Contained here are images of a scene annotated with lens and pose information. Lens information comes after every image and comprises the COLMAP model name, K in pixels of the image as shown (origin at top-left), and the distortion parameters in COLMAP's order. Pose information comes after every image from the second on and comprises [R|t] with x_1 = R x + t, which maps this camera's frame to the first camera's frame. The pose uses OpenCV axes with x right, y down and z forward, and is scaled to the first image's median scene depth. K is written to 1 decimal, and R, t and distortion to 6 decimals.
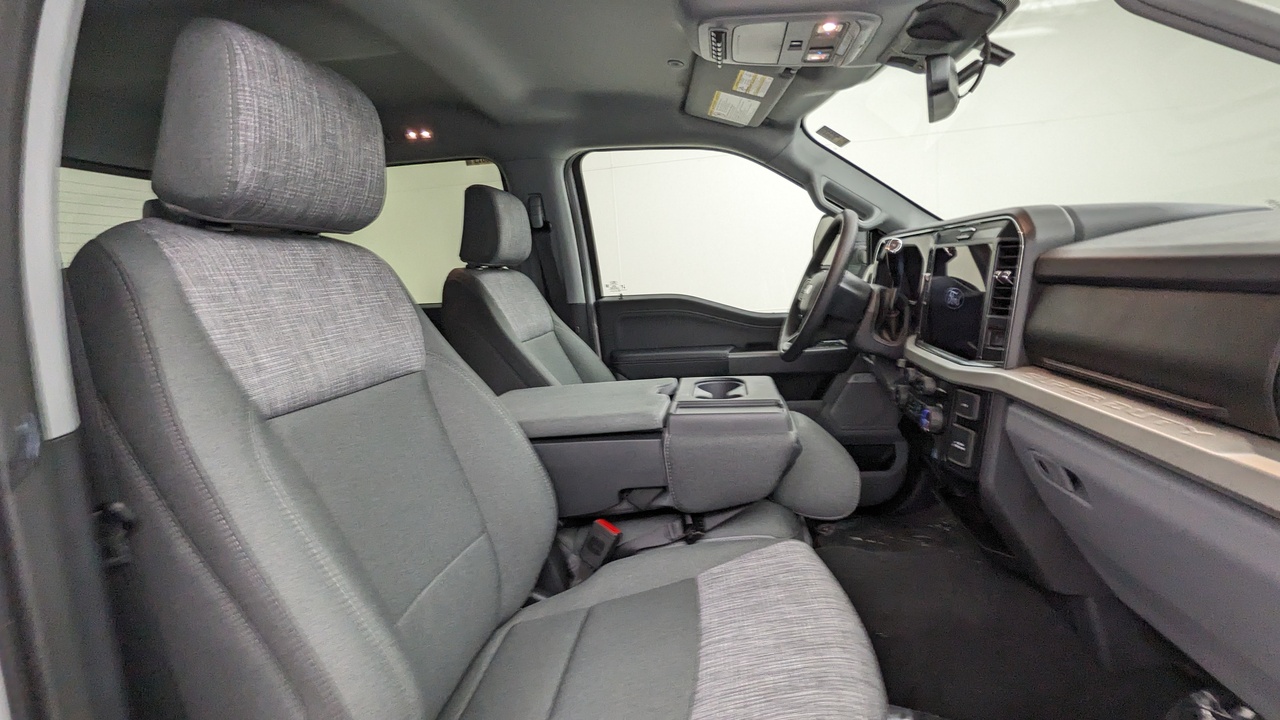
lens RADIAL K [[609.6, 0, 647.4], [0, 609.6, 362.7], [0, 0, 1]] dist [0.004301, -0.001278]
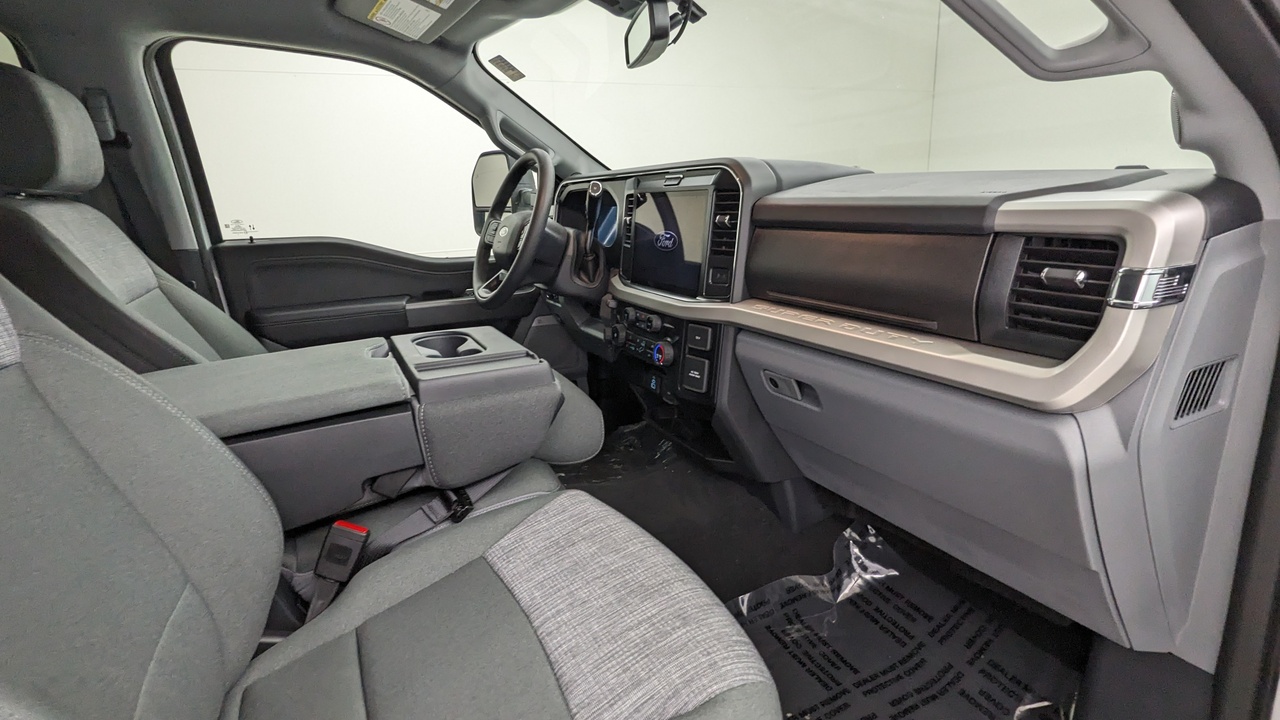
lens RADIAL K [[609.6, 0, 636.4], [0, 609.6, 362.1], [0, 0, 1]] dist [0.004301, -0.001278]
pose [[0.826169, -0.113482, 0.551875, -0.172330], [0.064213, 0.992089, 0.107874, -0.012081], [-0.559751, -0.053685, 0.826920, 0.127352]]
